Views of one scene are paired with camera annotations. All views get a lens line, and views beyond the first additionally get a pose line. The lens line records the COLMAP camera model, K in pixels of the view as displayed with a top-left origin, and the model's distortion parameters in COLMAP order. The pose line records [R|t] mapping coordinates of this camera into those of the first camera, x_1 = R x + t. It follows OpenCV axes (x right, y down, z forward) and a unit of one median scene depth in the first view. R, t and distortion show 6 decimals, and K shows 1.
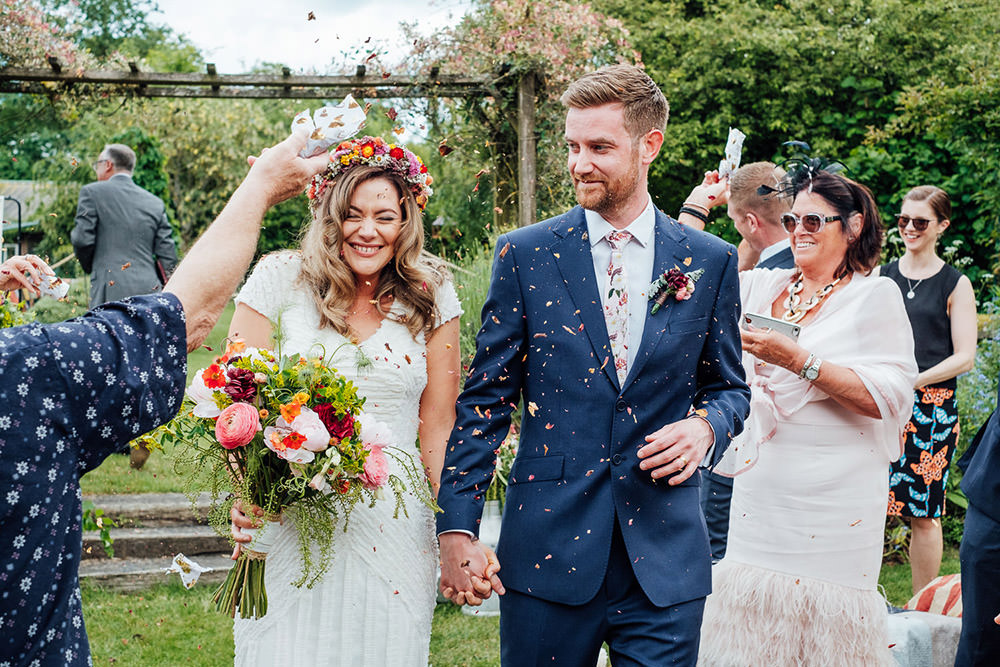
lens RADIAL K [[1544.5, 0, 496.6], [0, 1544.5, 331.6], [0, 0, 1]] dist [-0.107221, 0.000000]
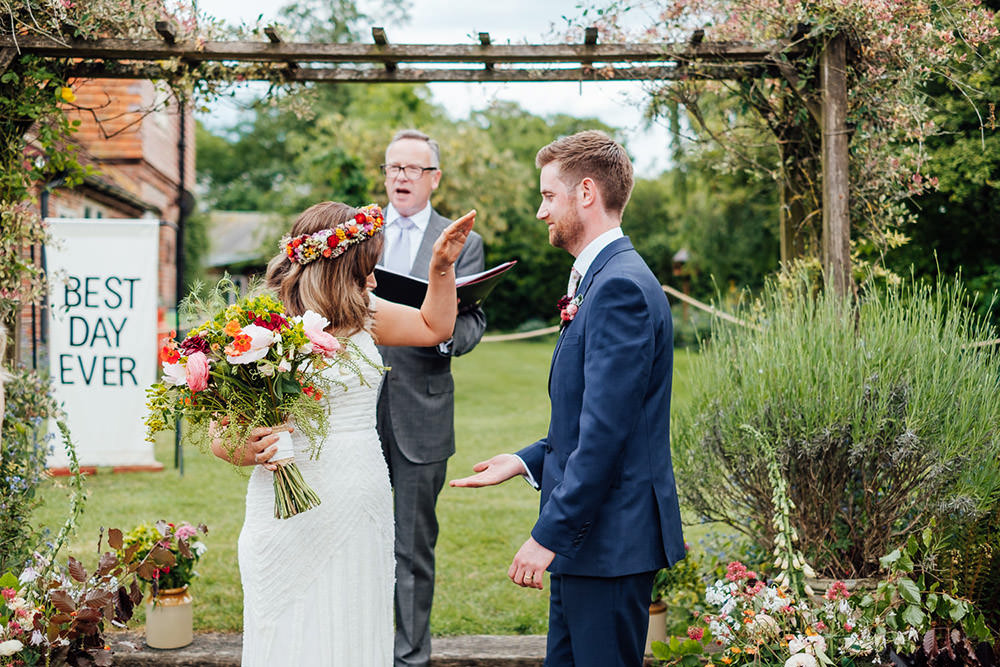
lens RADIAL K [[1544.5, 0, 499.0], [0, 1544.5, 334.2], [0, 0, 1]] dist [-0.107221, 0.000000]
pose [[0.988949, 0.012670, -0.147713, -0.024940], [-0.015786, 0.999677, -0.019941, -0.020456], [0.147413, 0.022052, 0.988829, 0.307083]]
